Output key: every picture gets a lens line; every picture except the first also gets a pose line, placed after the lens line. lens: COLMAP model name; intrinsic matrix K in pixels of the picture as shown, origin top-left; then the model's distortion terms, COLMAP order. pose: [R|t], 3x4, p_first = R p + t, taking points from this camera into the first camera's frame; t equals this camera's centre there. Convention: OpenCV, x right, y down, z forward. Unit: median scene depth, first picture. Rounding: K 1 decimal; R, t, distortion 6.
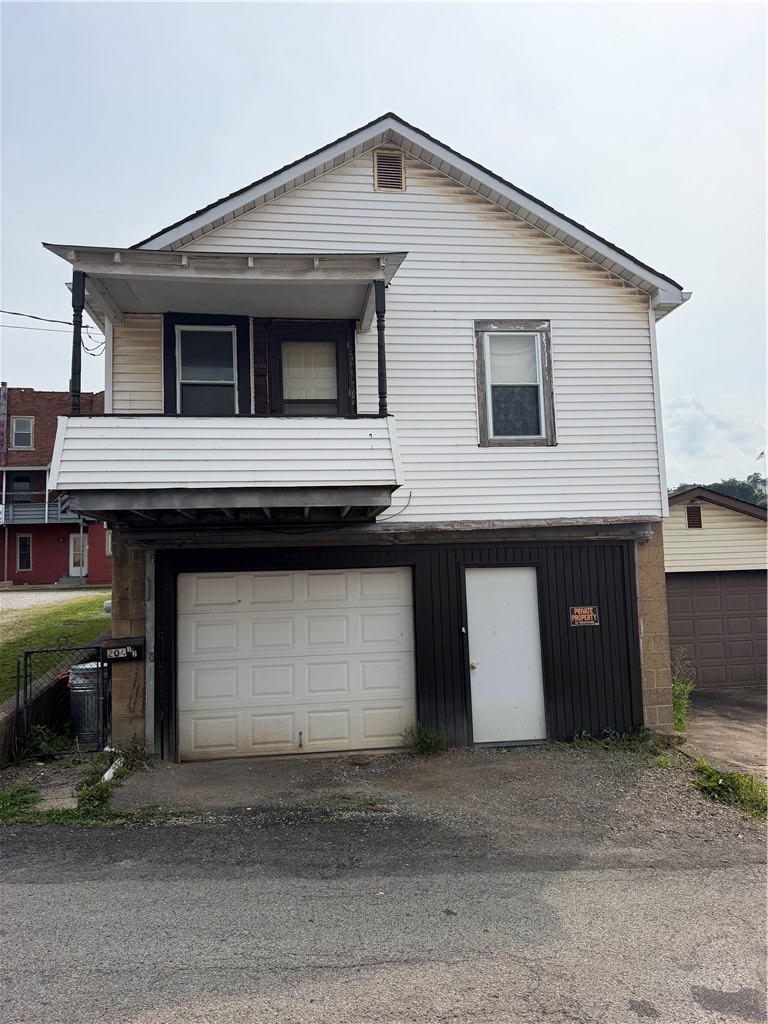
lens RADIAL K [[705.8, 0, 370.3], [0, 705.8, 504.5], [0, 0, 1]] dist [0.095210, -0.133539]
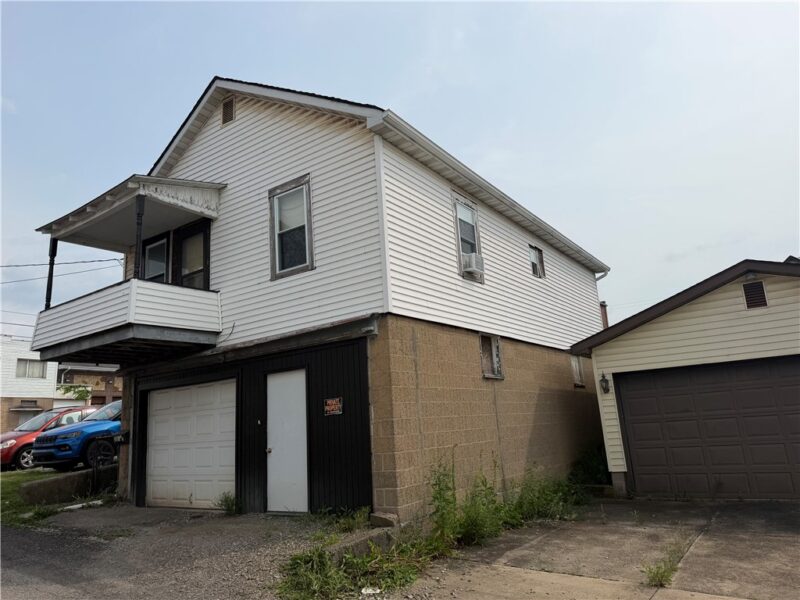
lens RADIAL K [[551.4, 0, 396.8], [0, 551.4, 298.3], [0, 0, 1]] dist [0.095210, -0.133539]
pose [[0.742226, -0.167525, -0.648873, 0.986565], [0.108204, 0.985504, -0.130664, 0.109719], [0.661357, 0.026771, 0.749593, 0.372726]]
